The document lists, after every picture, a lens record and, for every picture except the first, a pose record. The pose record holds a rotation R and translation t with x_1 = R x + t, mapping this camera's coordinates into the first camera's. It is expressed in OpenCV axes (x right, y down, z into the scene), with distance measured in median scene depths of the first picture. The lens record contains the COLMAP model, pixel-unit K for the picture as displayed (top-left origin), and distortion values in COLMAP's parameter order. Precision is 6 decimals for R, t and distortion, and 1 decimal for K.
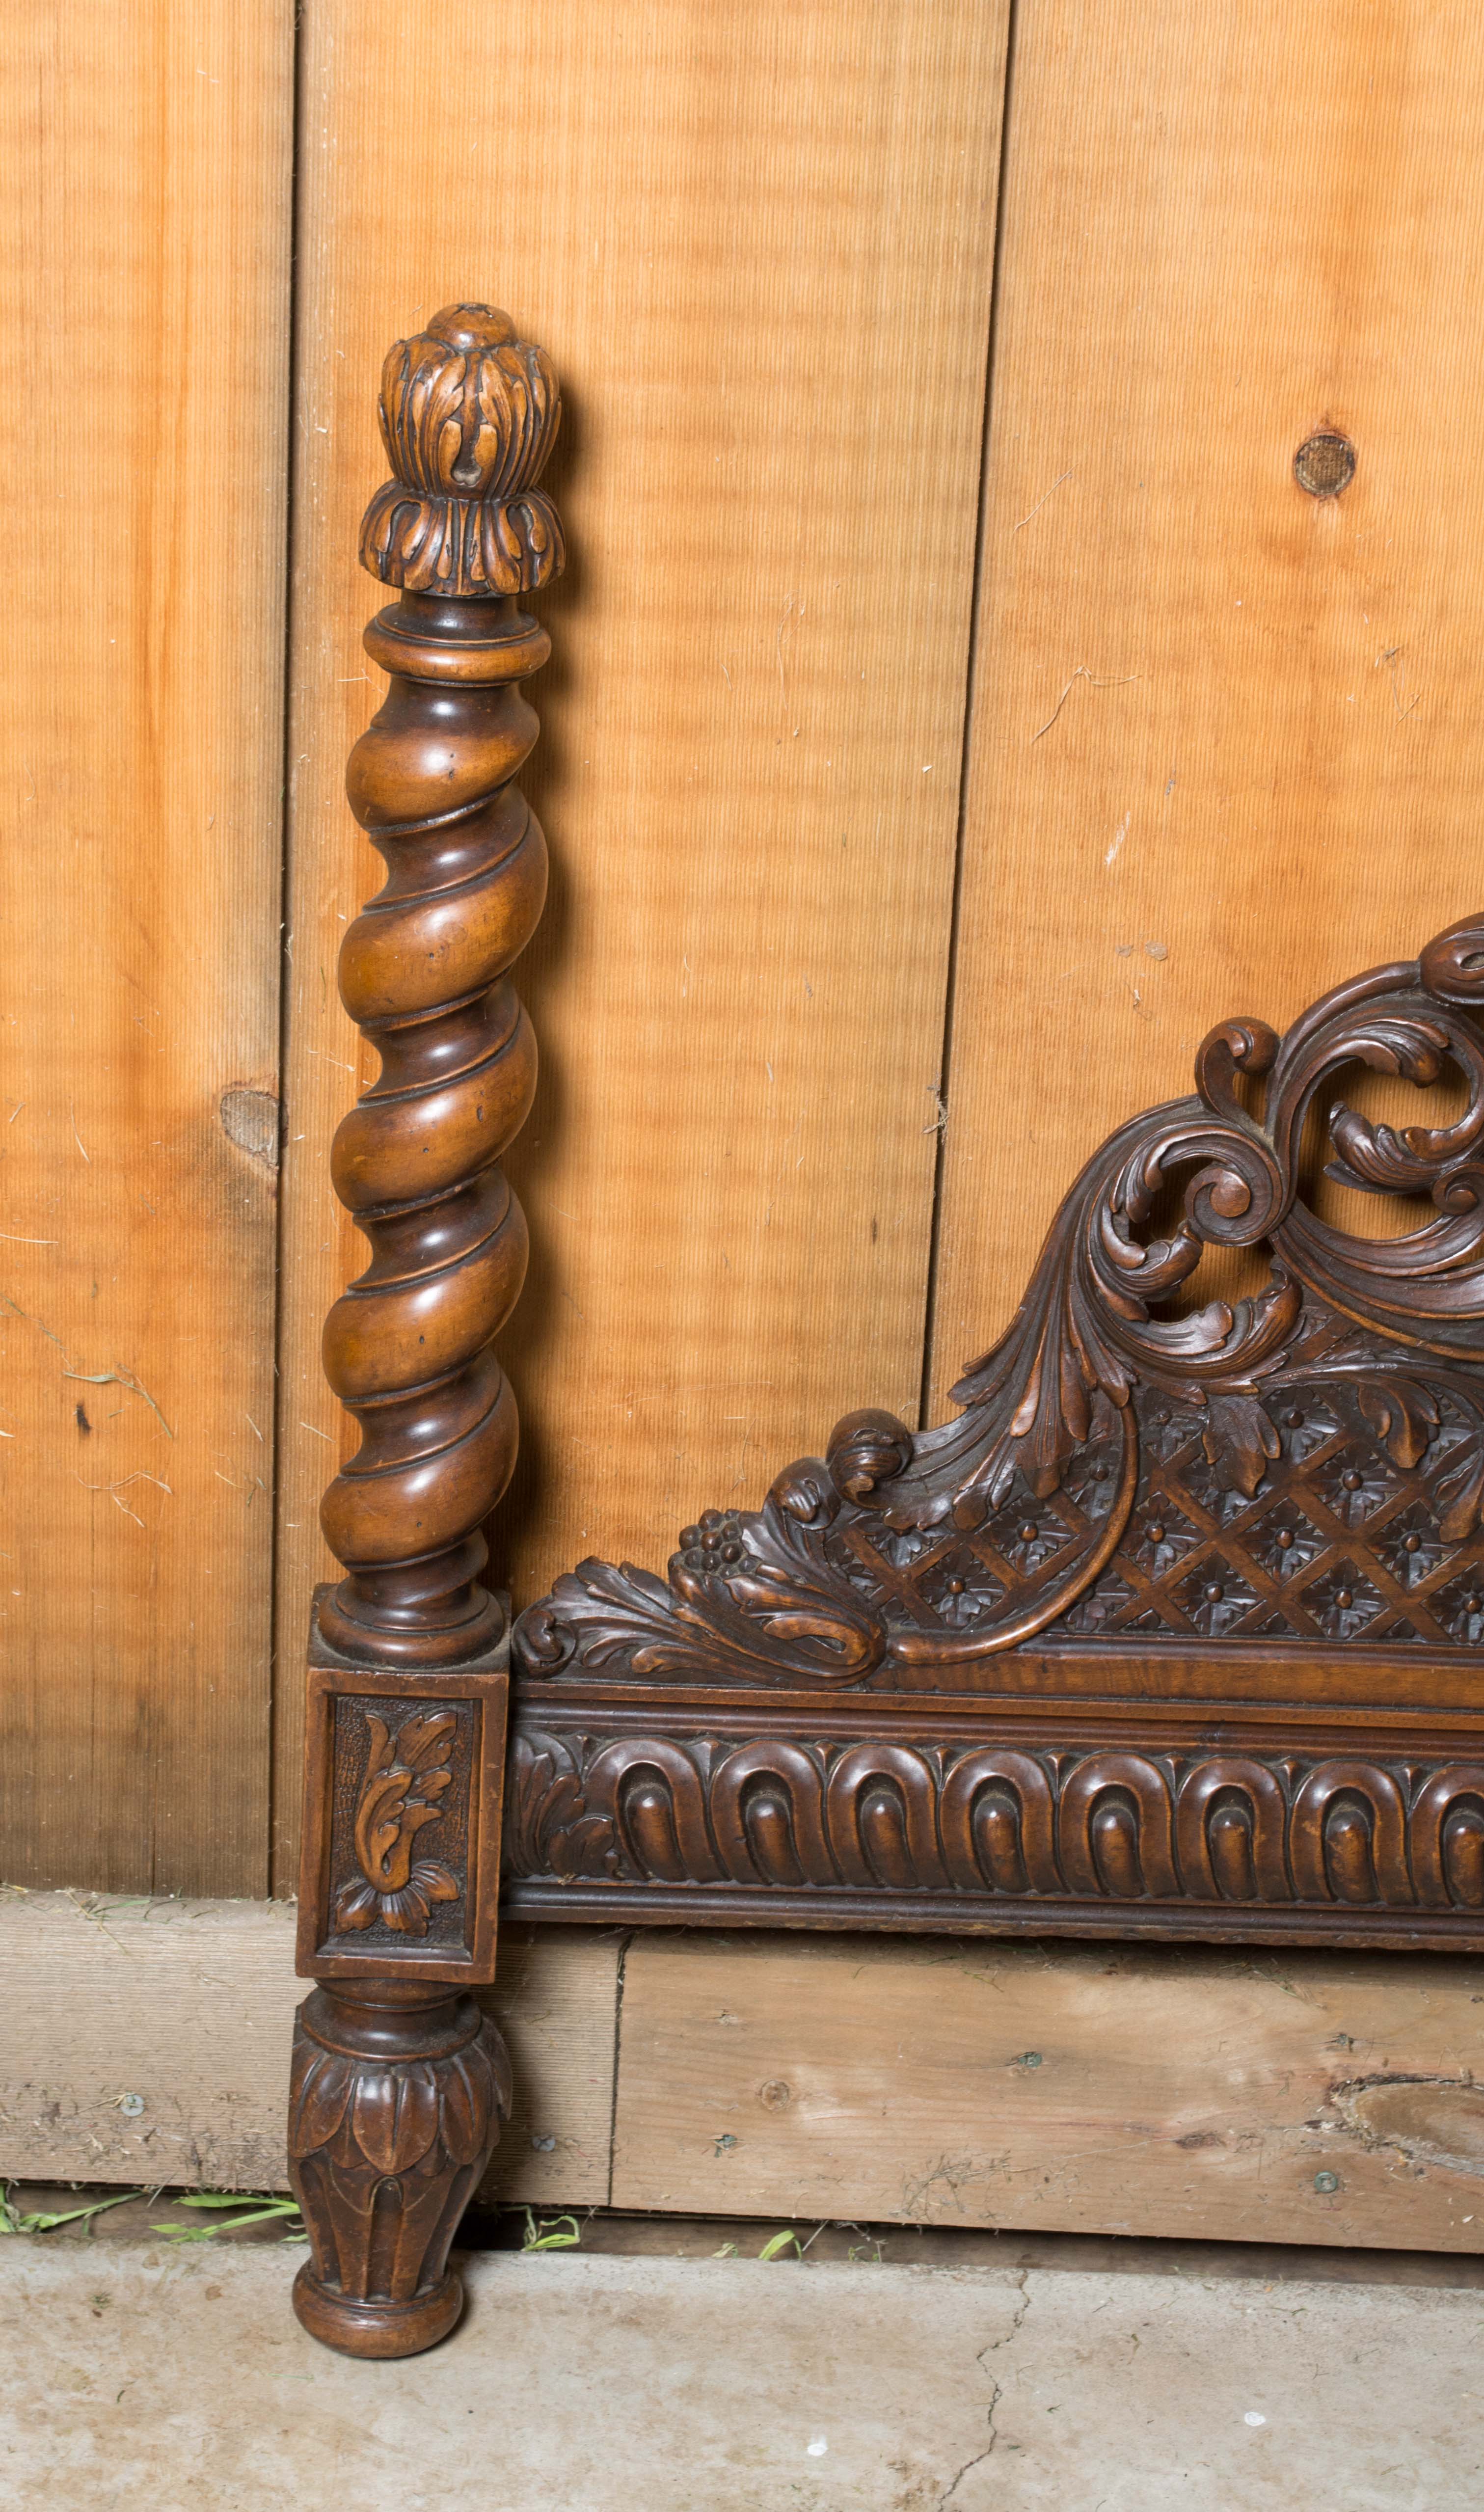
lens RADIAL K [[5854.3, 0, 656.0], [0, 5854.3, 1022.6], [0, 0, 1]] dist [0.018526, 0.000000]
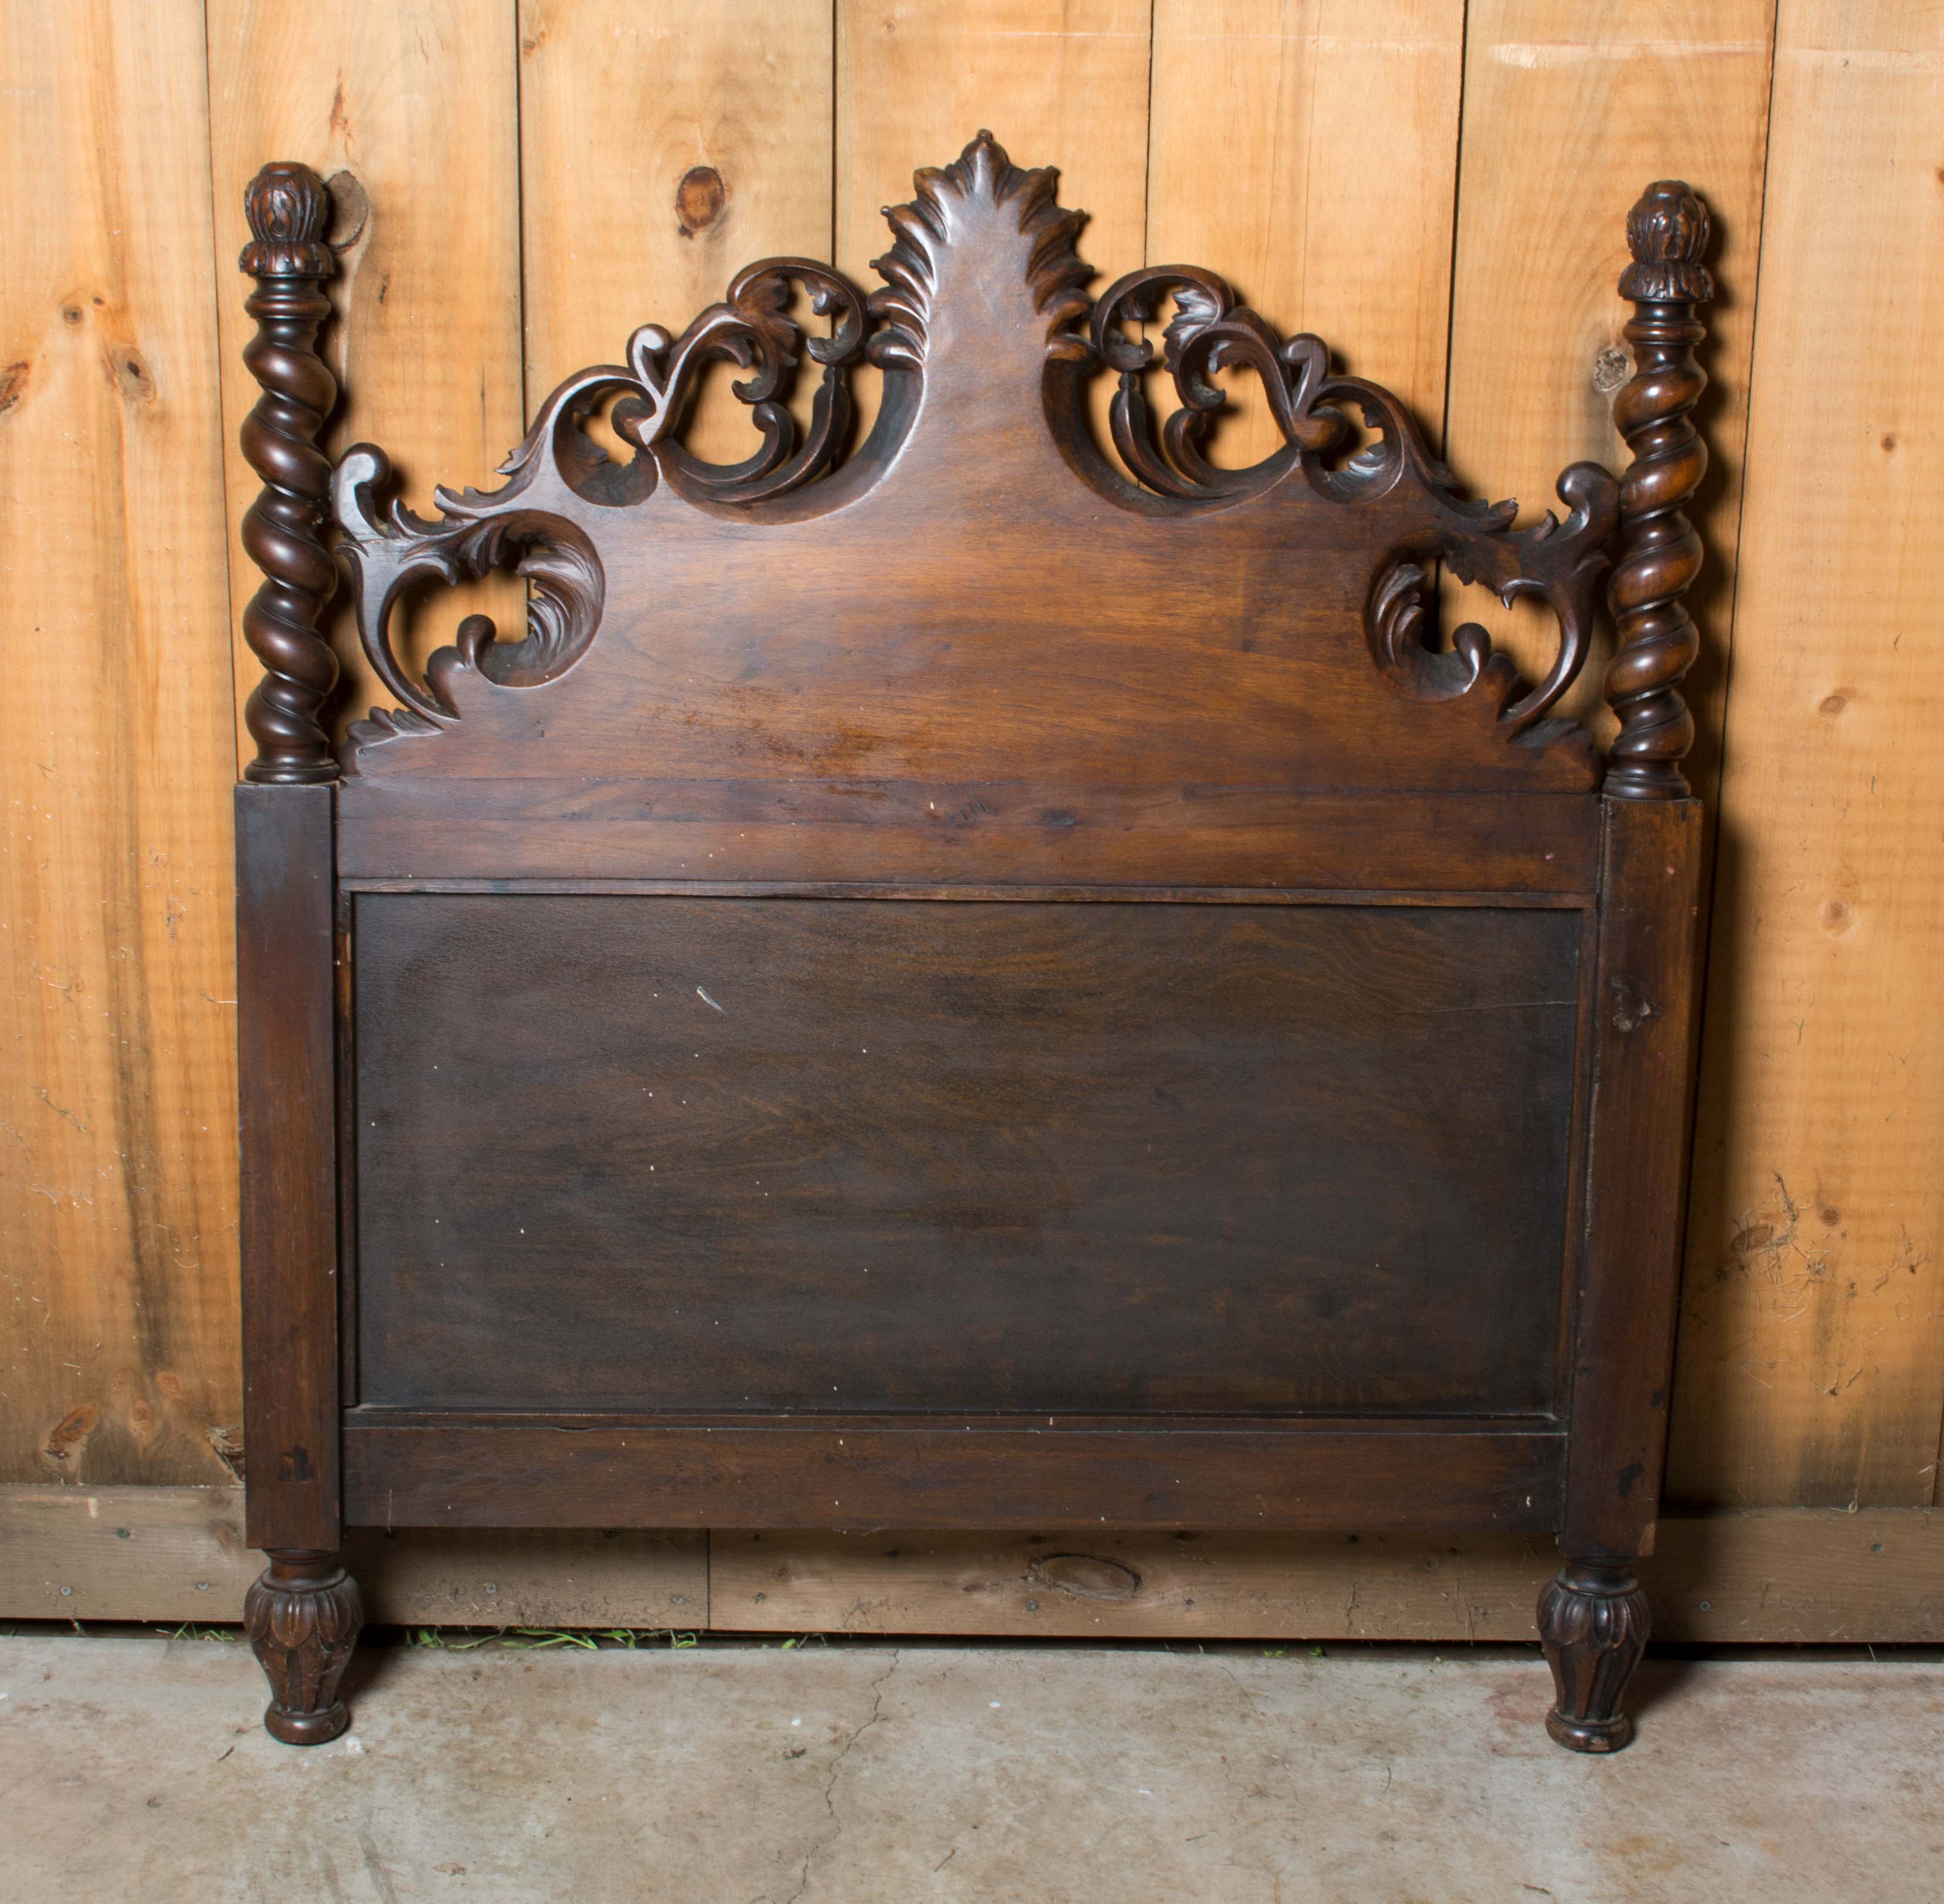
lens RADIAL K [[3323.8, 0, 1022.9], [0, 3323.8, 822.4], [0, 0, 1]] dist [-0.066227, 0.000000]
pose [[0.999054, -0.029273, 0.032170, 0.081160], [0.032976, 0.992061, -0.121357, 0.057549], [-0.028363, 0.122303, 0.992088, -0.285550]]
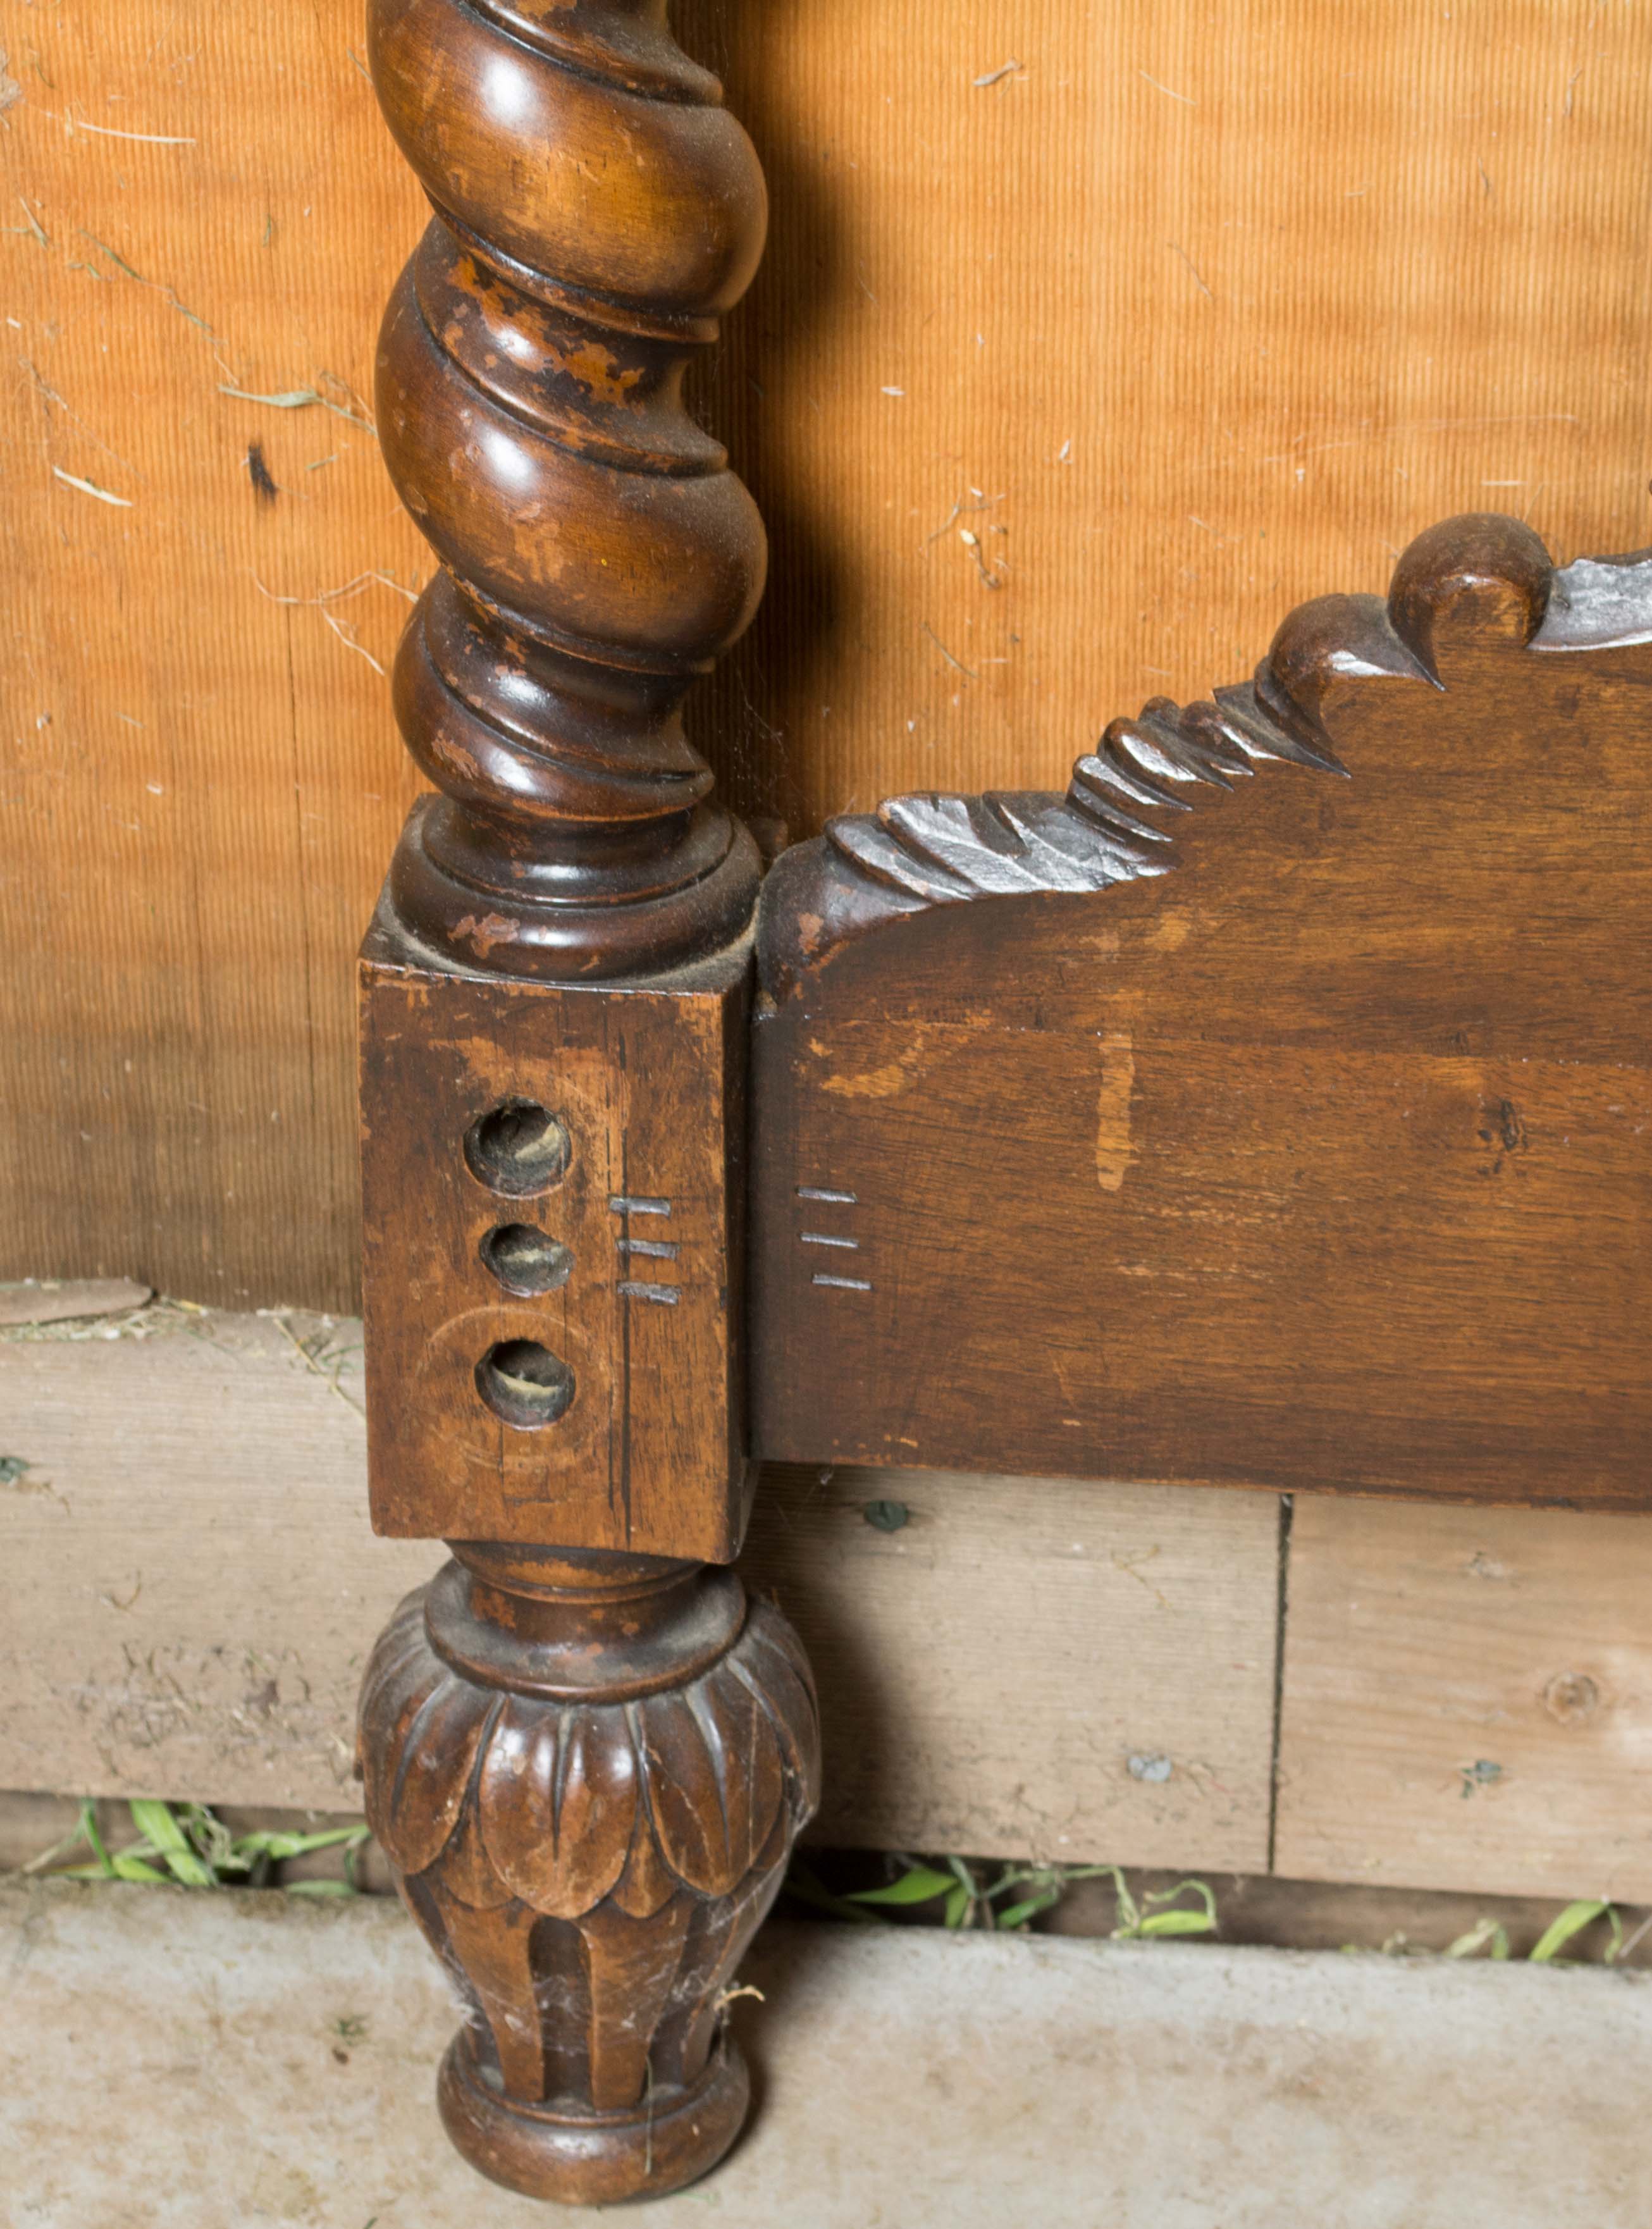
lens RADIAL K [[7786.2, 0, 835.3], [0, 7786.2, 1114.3], [0, 0, 1]] dist [-0.069287, 0.000000]
pose [[0.995115, 0.015137, -0.097560, 0.022131], [0.005244, 0.978678, 0.205334, -0.018745], [0.098588, -0.204843, 0.973817, 0.306042]]
